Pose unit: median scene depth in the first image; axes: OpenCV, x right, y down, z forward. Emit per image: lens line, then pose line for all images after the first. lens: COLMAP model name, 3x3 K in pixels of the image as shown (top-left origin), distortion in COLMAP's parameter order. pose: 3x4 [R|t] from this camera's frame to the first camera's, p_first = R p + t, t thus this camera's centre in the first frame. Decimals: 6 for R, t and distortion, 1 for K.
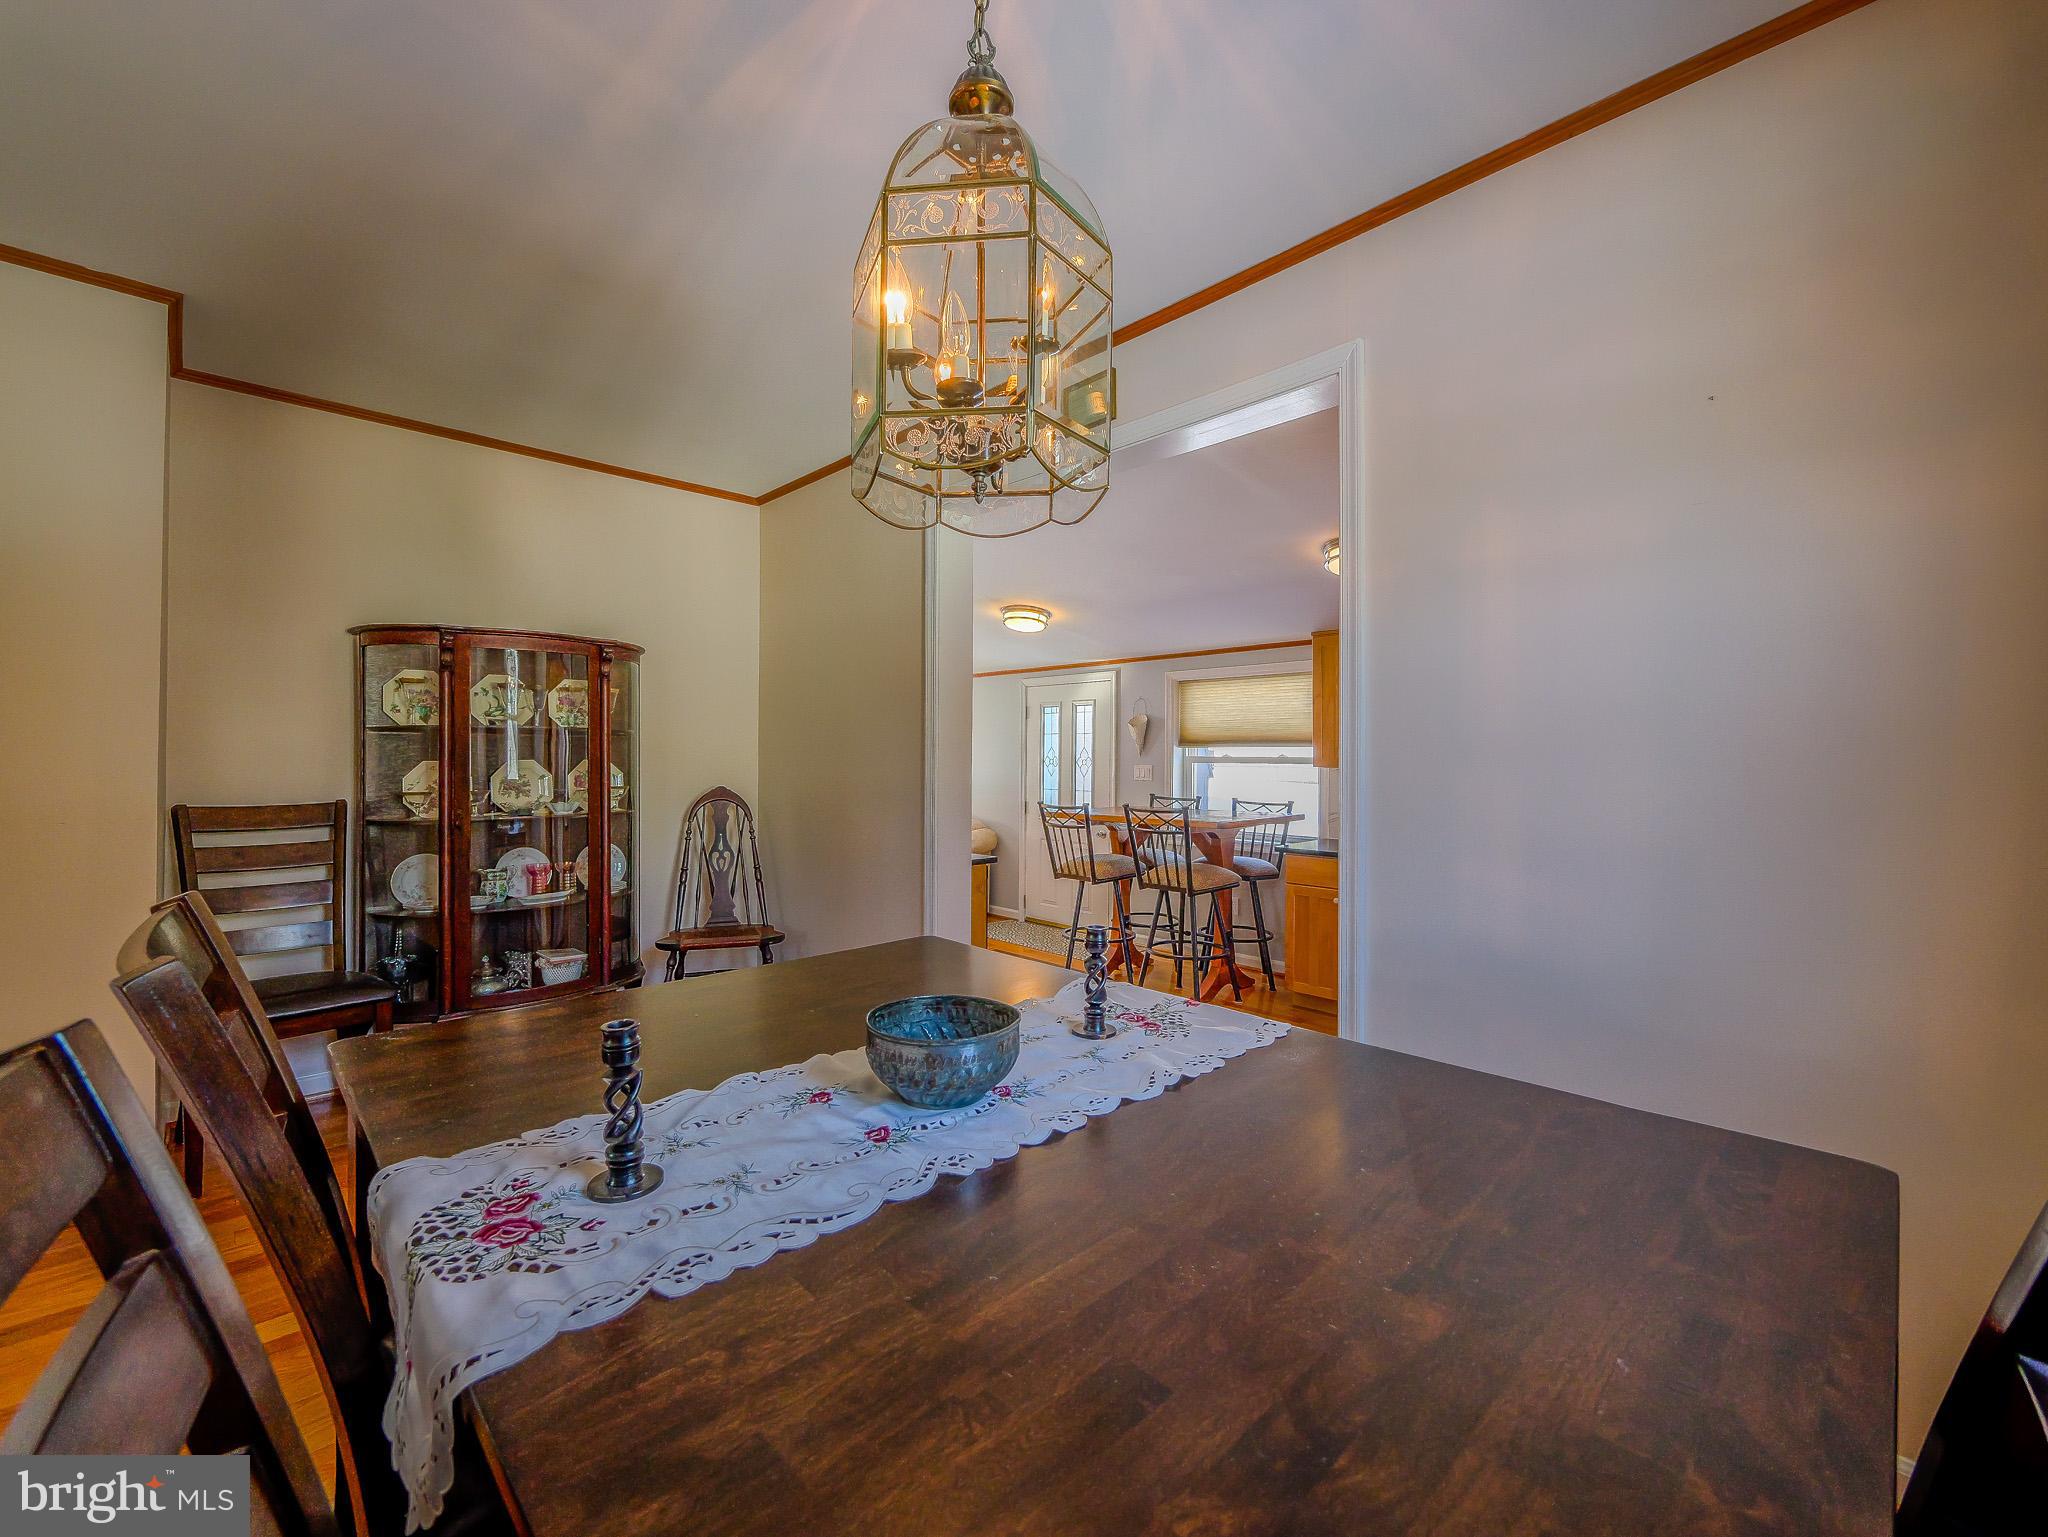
lens RADIAL K [[854.4, 0, 1039.8], [0, 854.4, 766.7], [0, 0, 1]] dist [-0.007158, 0.000753]
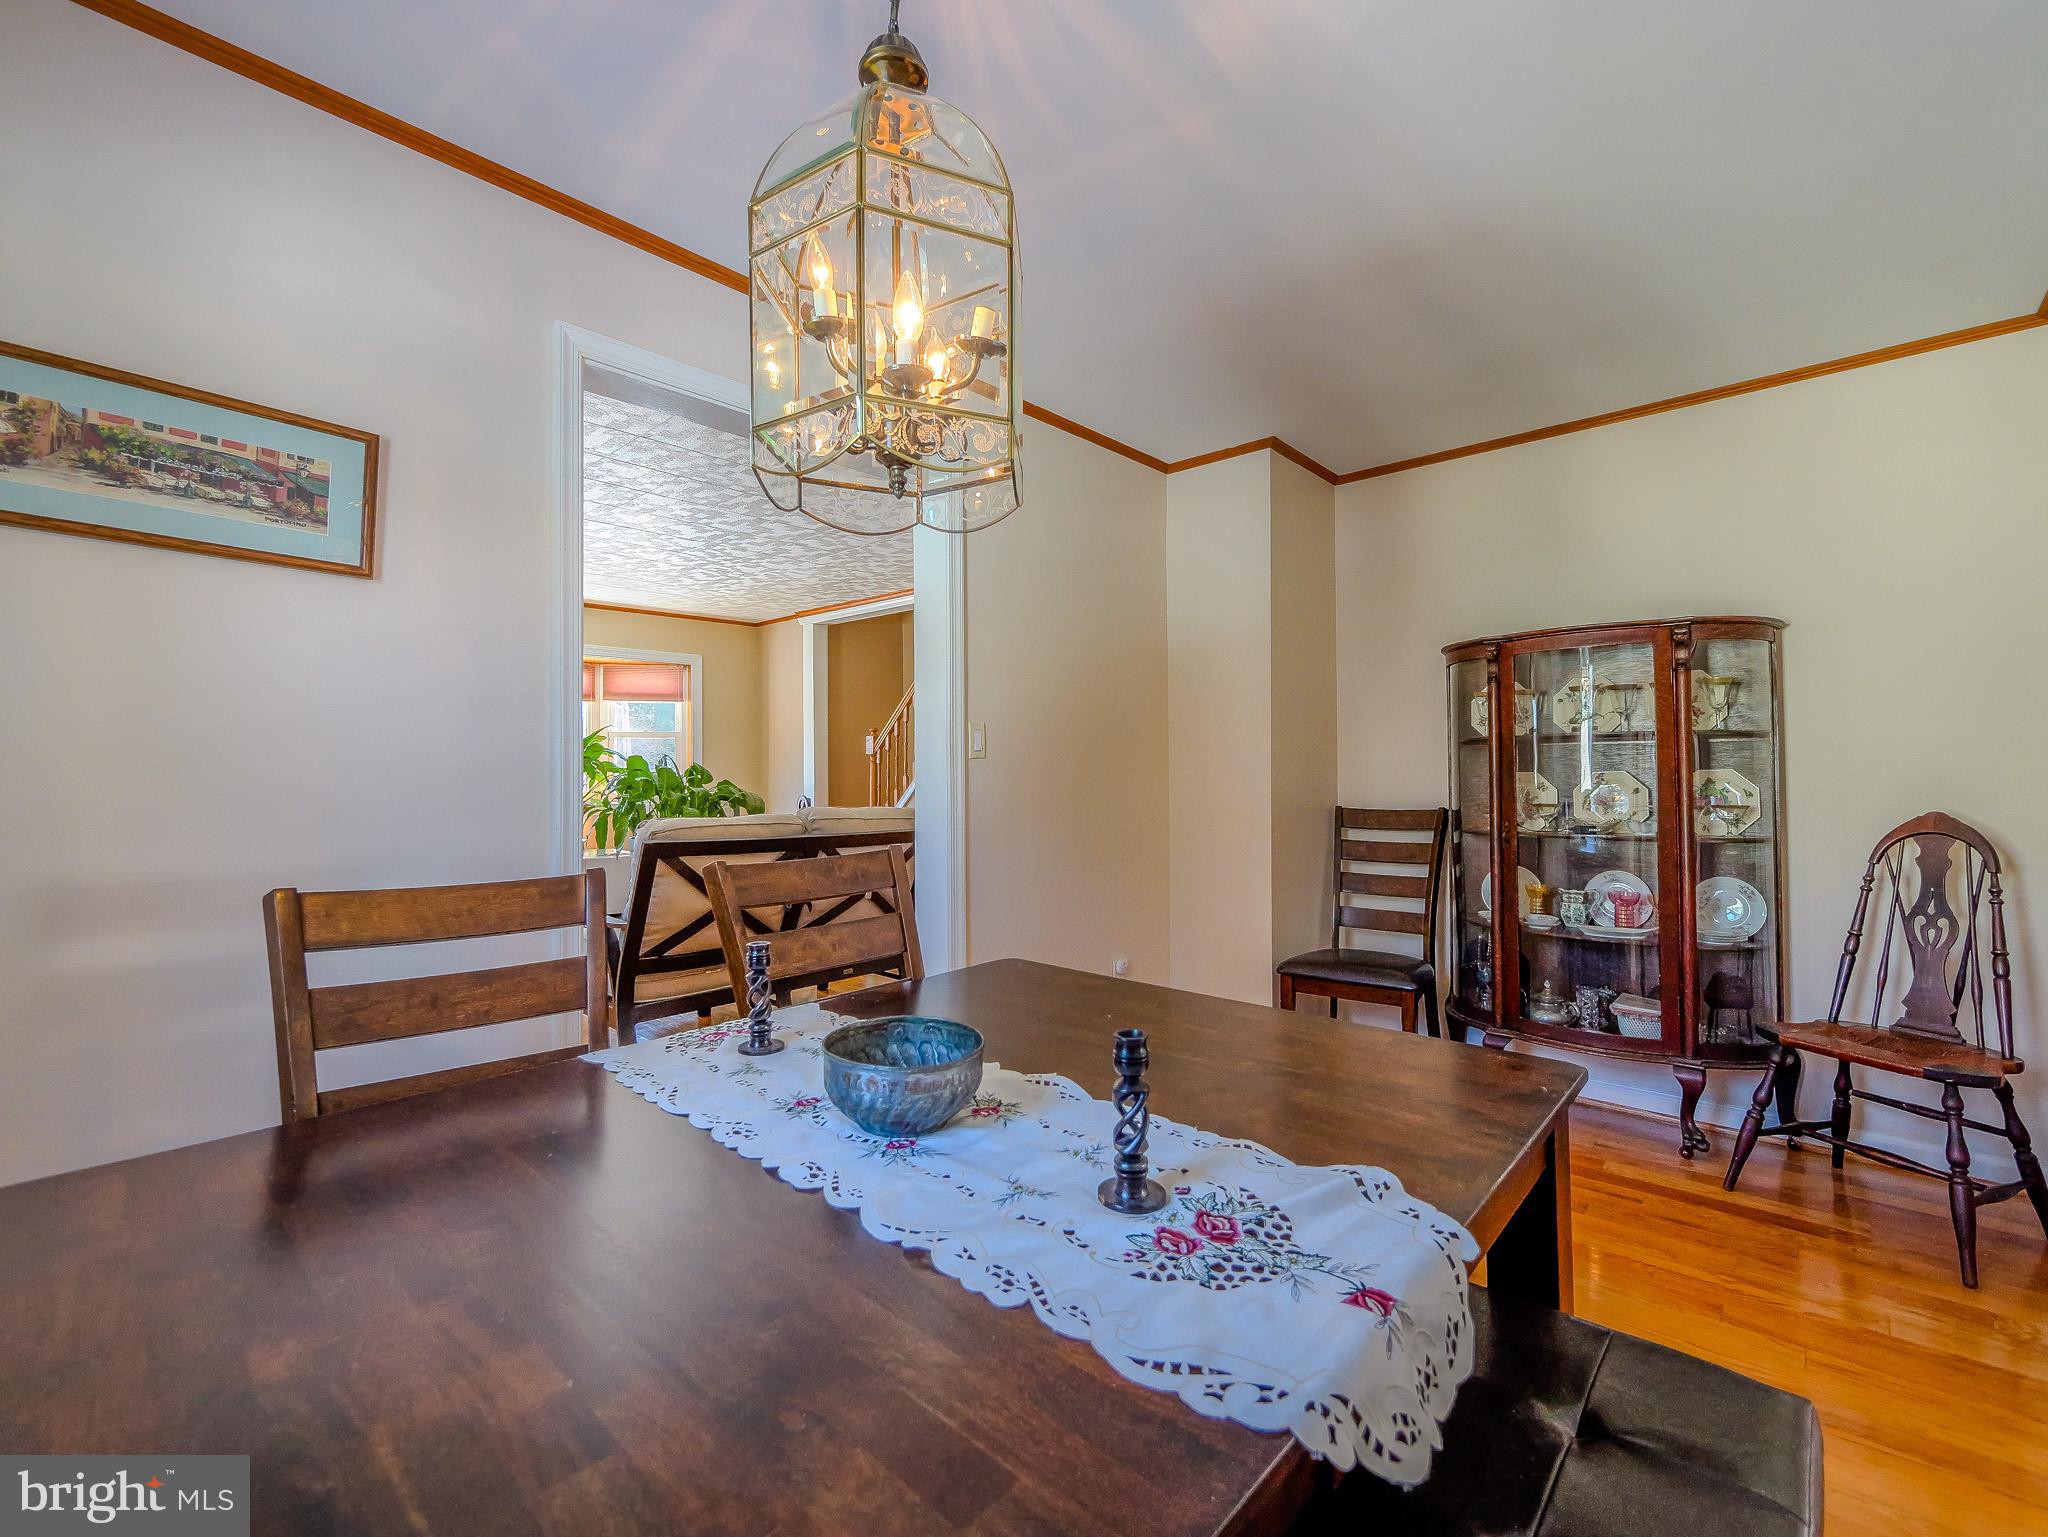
lens RADIAL K [[854.4, 0, 1034.7], [0, 854.4, 777.1], [0, 0, 1]] dist [-0.007158, 0.000753]
pose [[0.052950, 0.005523, -0.998582, 0.233487], [0.001617, 0.999983, 0.005616, -0.007265], [0.998596, -0.001912, 0.052940, 0.360862]]
